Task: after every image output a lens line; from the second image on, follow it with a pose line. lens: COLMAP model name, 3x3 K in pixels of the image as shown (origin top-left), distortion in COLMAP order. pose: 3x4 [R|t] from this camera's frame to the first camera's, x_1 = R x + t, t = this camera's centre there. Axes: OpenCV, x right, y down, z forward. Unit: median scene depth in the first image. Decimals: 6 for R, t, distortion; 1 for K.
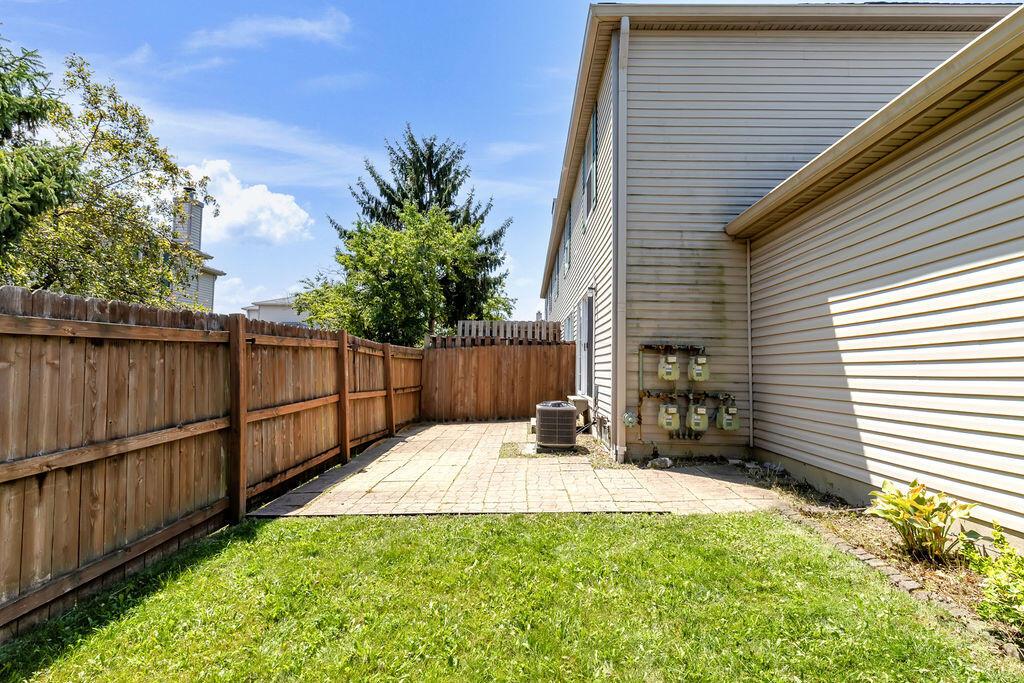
lens RADIAL K [[480.7, 0, 525.4], [0, 480.7, 350.0], [0, 0, 1]] dist [-0.040146, 0.000061]
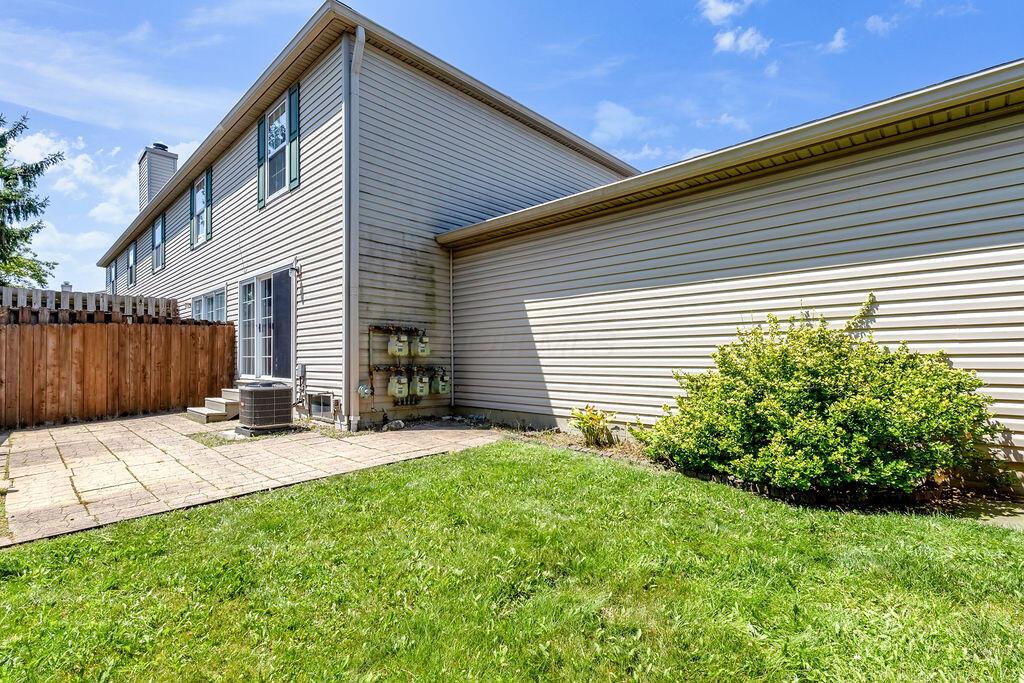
lens RADIAL K [[480.7, 0, 525.4], [0, 480.7, 350.0], [0, 0, 1]] dist [-0.040146, 0.000061]
pose [[0.635038, 0.005681, 0.772460, -0.409556], [-0.017610, 0.999820, 0.007124, 0.032464], [-0.772280, -0.018127, 0.635024, -0.005682]]
